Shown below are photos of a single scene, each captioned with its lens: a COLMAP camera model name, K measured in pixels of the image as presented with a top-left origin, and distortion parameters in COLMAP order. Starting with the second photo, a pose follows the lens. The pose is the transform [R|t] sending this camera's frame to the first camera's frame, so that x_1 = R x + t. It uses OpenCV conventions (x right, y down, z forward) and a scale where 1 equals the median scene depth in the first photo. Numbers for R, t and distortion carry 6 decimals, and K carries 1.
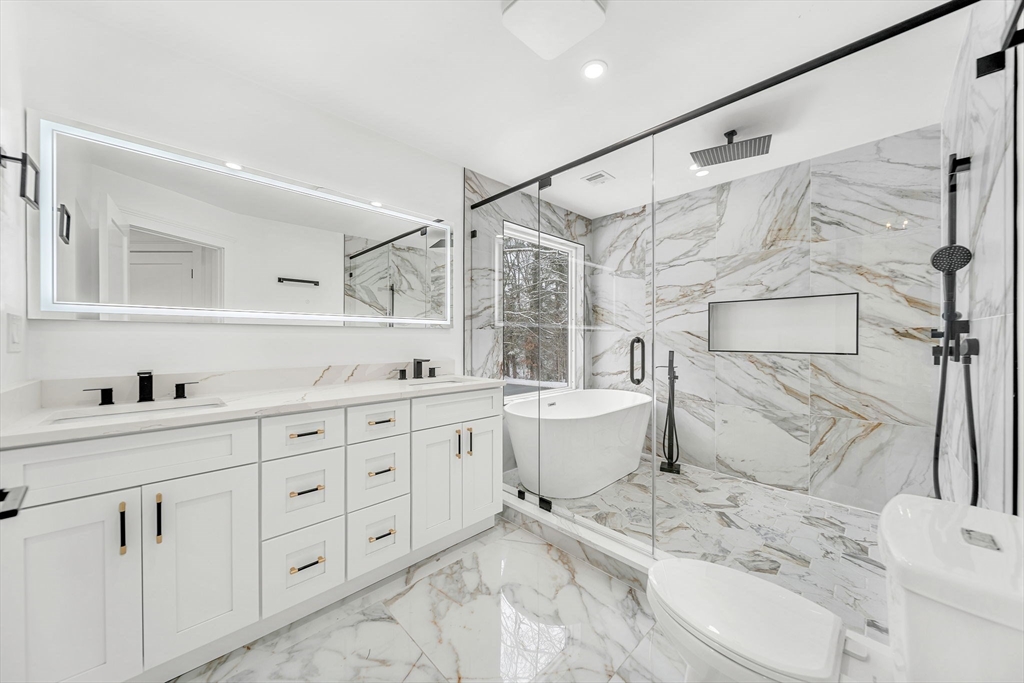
lens RADIAL K [[363.5, 0, 513.9], [0, 363.5, 340.5], [0, 0, 1]] dist [0.000050, -0.000676]
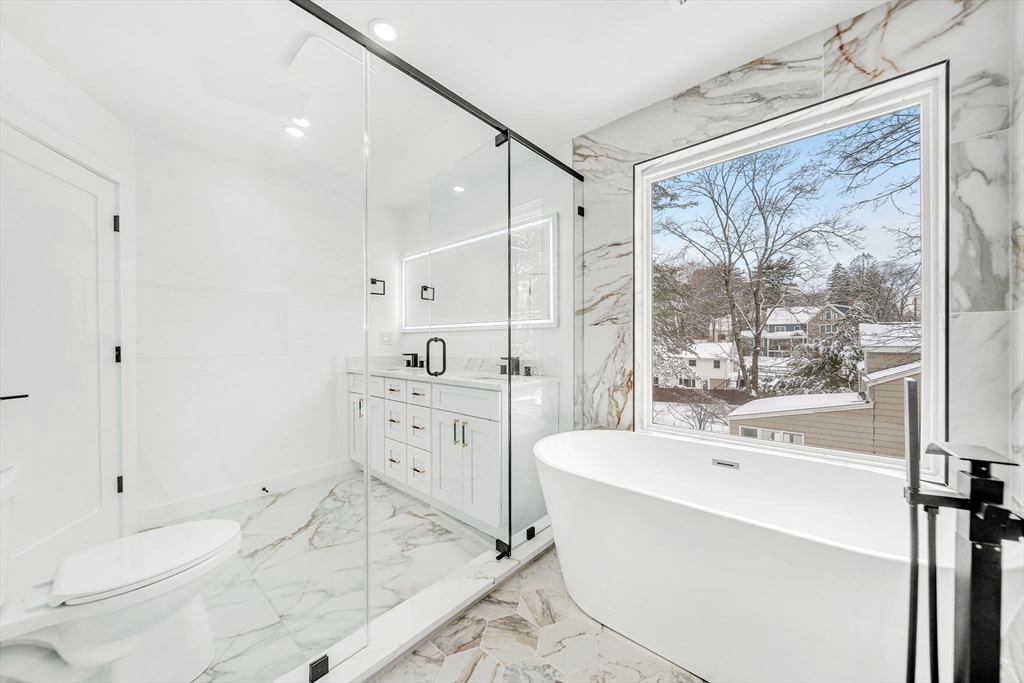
lens RADIAL K [[363.5, 0, 508.7], [0, 363.5, 343.6], [0, 0, 1]] dist [0.000050, -0.000676]
pose [[0.060290, 0.005508, -0.998166, 0.813144], [0.000527, 0.999984, 0.005550, 0.004194], [0.998181, -0.000861, 0.060286, 0.905454]]
